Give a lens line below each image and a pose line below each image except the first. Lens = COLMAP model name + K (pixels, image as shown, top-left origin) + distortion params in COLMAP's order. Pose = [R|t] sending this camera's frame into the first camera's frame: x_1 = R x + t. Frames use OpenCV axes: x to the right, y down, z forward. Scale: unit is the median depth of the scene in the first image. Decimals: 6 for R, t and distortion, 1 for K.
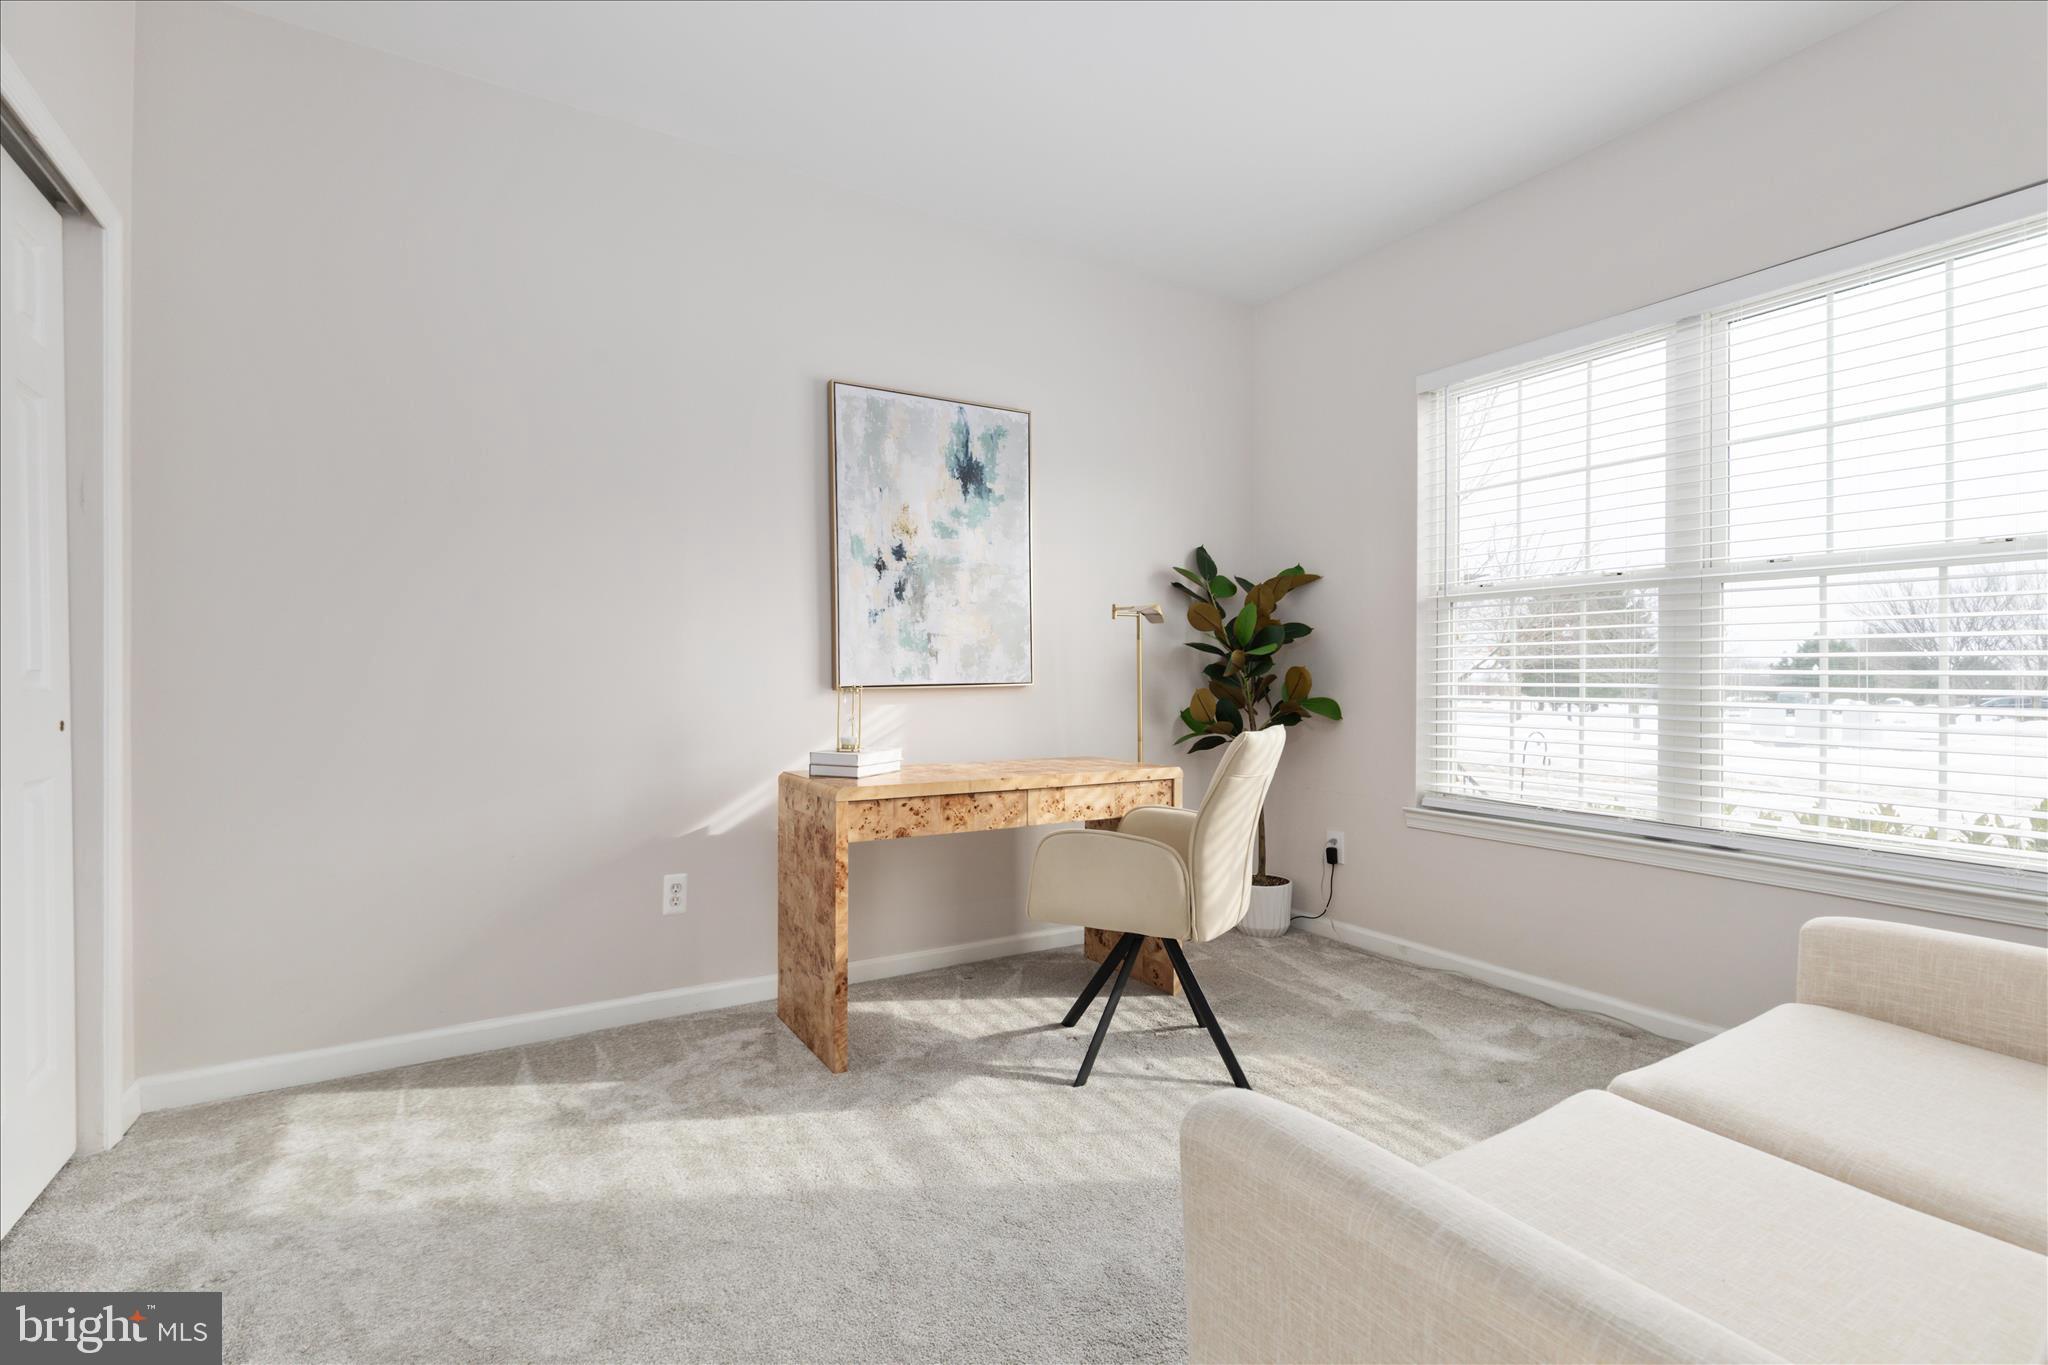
lens RADIAL K [[923.0, 0, 1020.8], [0, 923.0, 668.5], [0, 0, 1]] dist [0.000045, -0.000289]
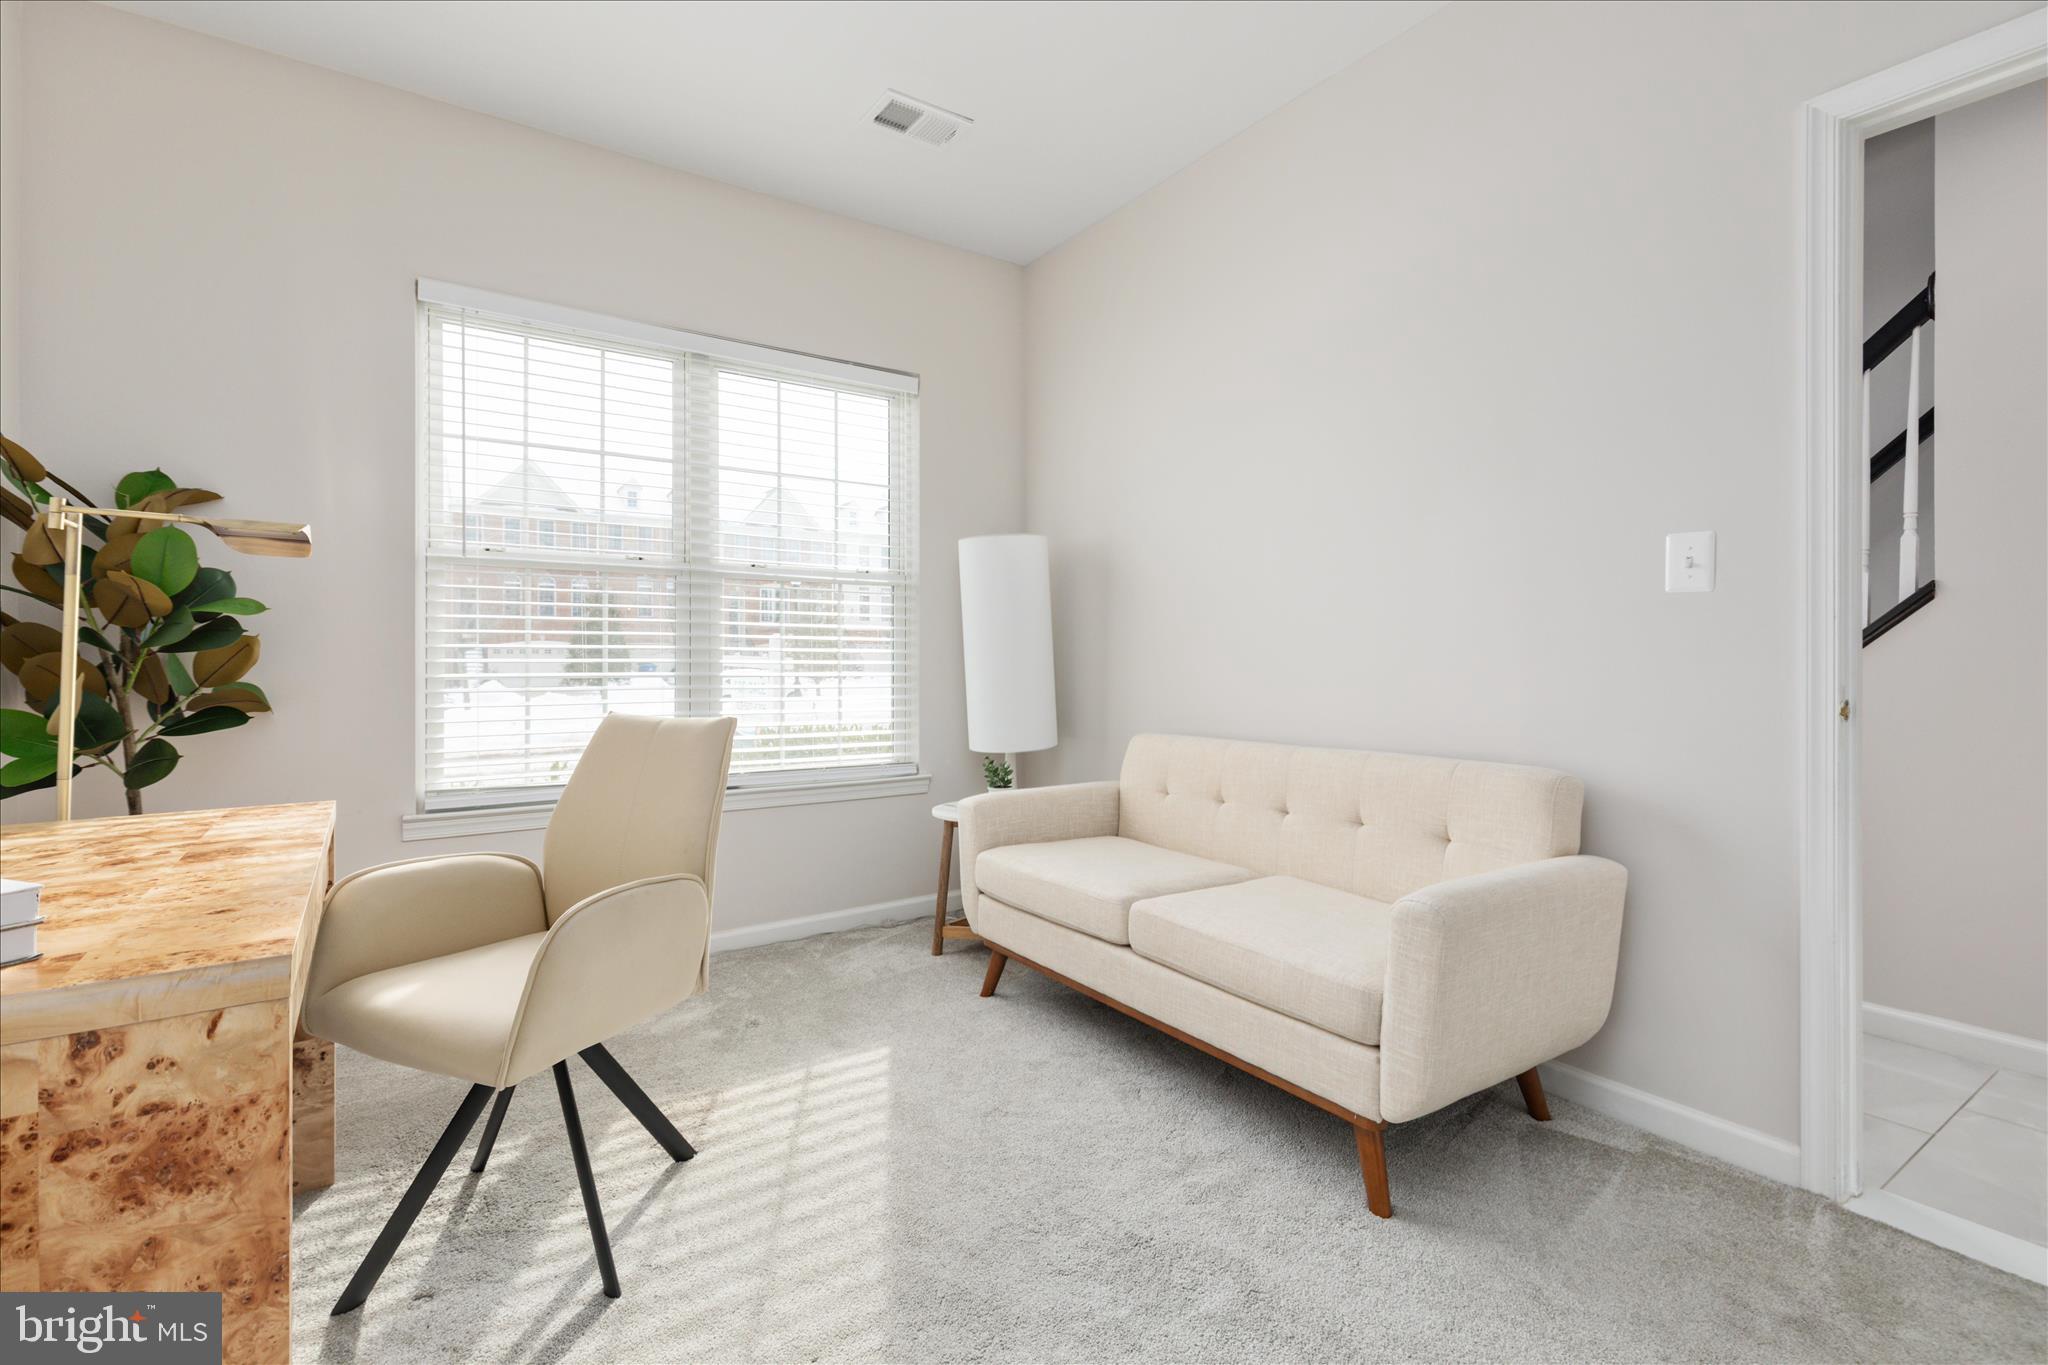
lens RADIAL K [[923.0, 0, 1020.8], [0, 923.0, 668.5], [0, 0, 1]] dist [0.000045, -0.000289]
pose [[-0.064286, -0.017523, 0.997778, -0.512118], [-0.016500, 0.999728, 0.016494, 0.001872], [-0.997795, -0.015403, -0.064557, 0.667475]]
